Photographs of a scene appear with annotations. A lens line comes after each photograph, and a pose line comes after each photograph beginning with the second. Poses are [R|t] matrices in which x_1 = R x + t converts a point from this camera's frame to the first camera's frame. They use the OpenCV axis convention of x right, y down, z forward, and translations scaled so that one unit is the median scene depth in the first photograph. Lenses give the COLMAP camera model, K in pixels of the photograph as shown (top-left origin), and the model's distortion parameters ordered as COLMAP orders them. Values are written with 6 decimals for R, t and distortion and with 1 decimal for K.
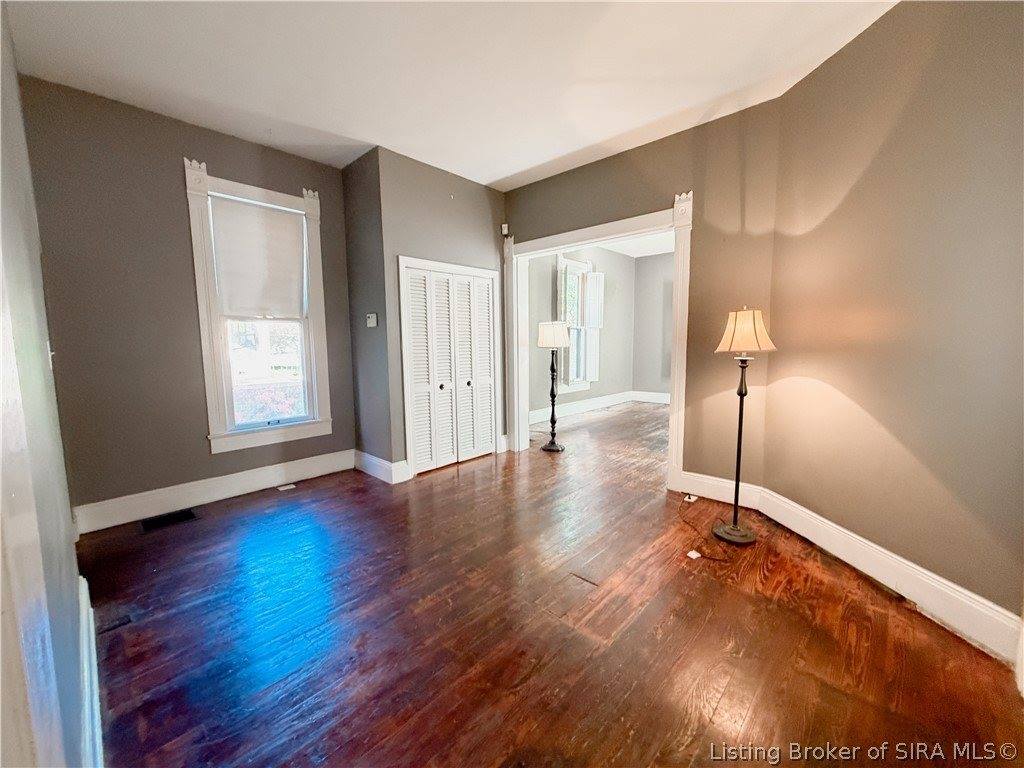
lens RADIAL K [[406.0, 0, 513.4], [0, 406.0, 387.0], [0, 0, 1]] dist [-0.013081, 0.000618]
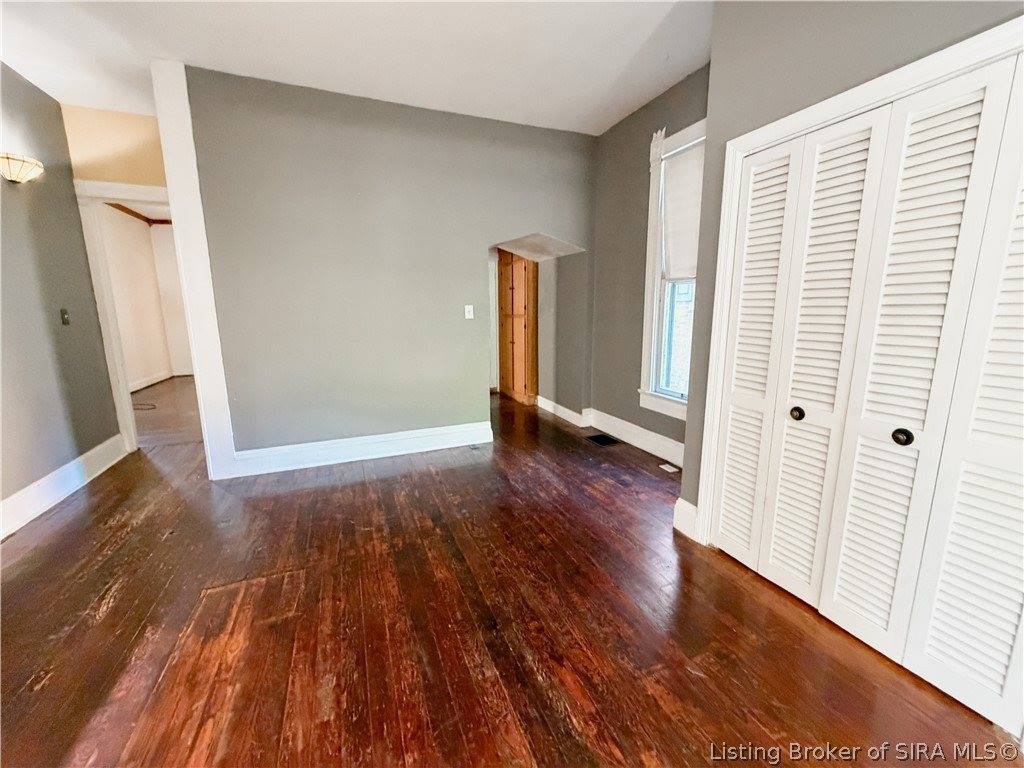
lens RADIAL K [[406.0, 0, 510.7], [0, 406.0, 380.4], [0, 0, 1]] dist [-0.013081, 0.000618]
pose [[-0.461736, 0.164144, -0.871698, 0.320717], [-0.085428, 0.969931, 0.227893, -0.104861], [0.882894, 0.179694, -0.433830, 0.943850]]
